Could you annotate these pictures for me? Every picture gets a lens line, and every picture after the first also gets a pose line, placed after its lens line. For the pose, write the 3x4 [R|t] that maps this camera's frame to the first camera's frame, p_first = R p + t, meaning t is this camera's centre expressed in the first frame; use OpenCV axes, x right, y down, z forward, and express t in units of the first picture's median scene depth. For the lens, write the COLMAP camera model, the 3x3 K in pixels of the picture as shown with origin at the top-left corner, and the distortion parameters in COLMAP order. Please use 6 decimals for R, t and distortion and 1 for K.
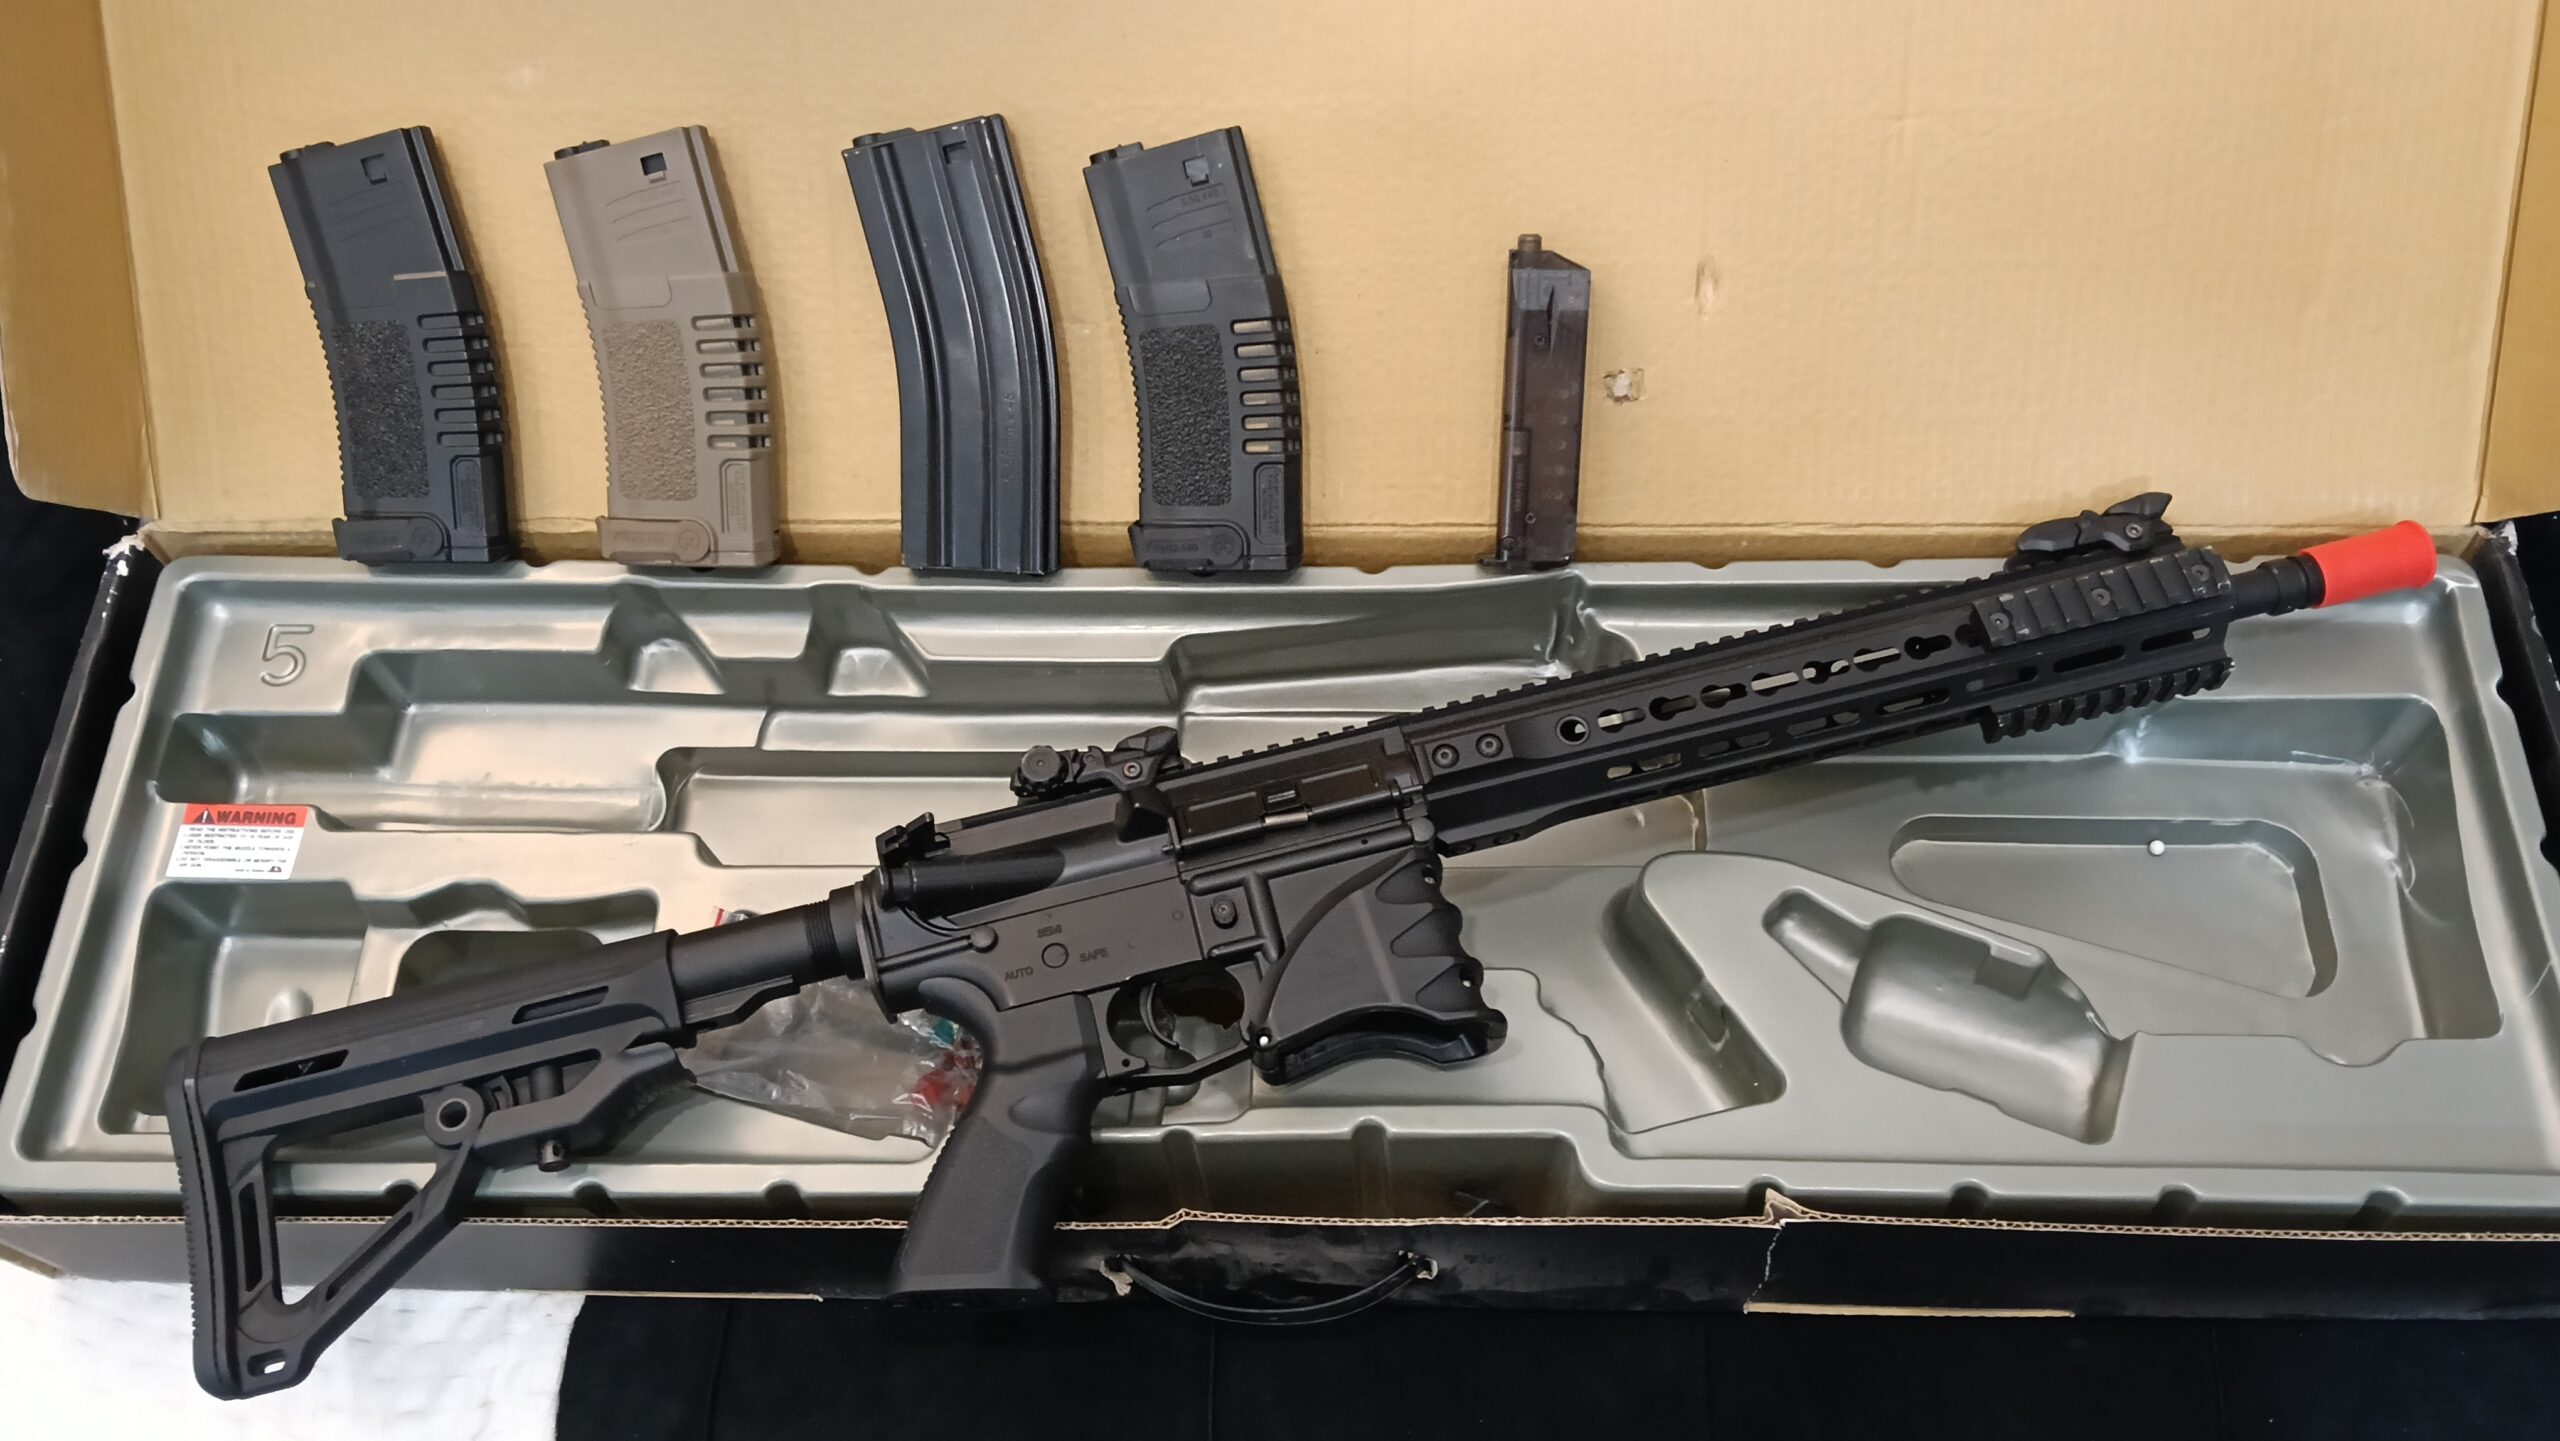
lens RADIAL K [[2079.2, 0, 1280.0], [0, 2079.2, 720.5], [0, 0, 1]] dist [0.139134, -0.252536]
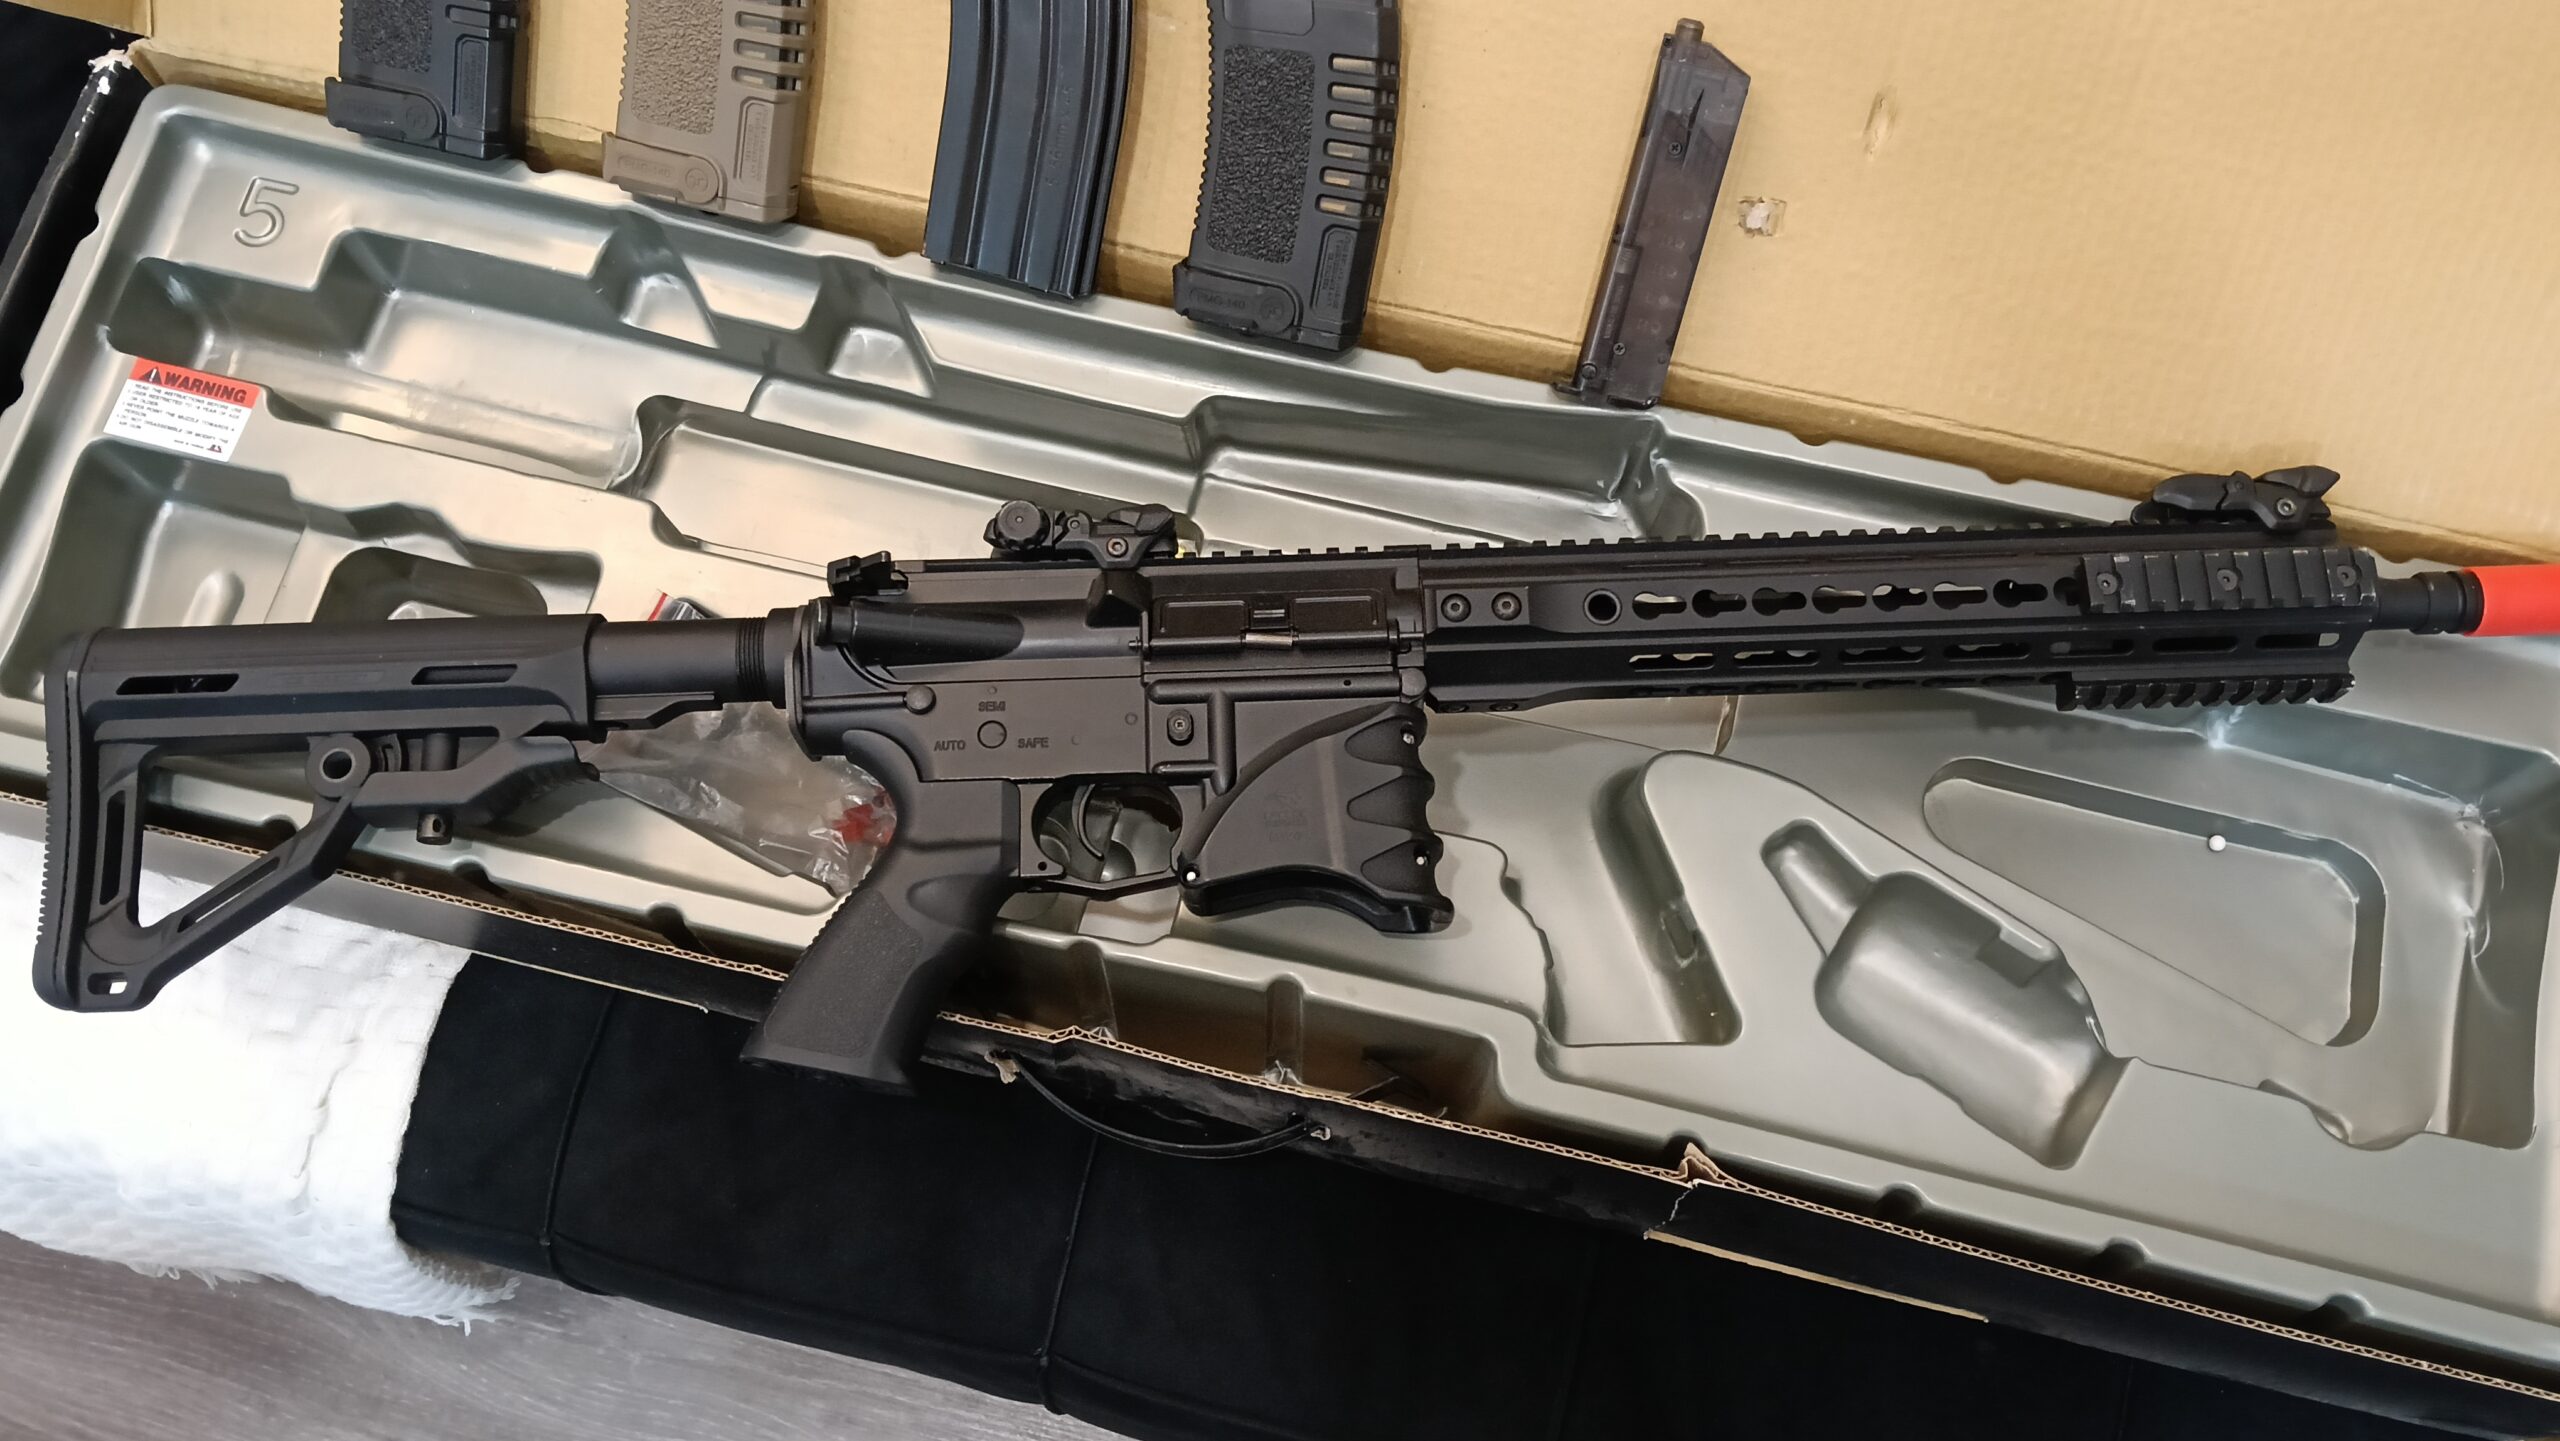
lens RADIAL K [[2107.2, 0, 1267.1], [0, 2107.2, 718.4], [0, 0, 1]] dist [0.103452, -0.187333]
pose [[0.978069, 0.206092, -0.030130, 0.034543], [-0.198321, 0.965698, 0.167620, -0.068125], [0.063642, -0.157969, 0.985391, 0.084728]]
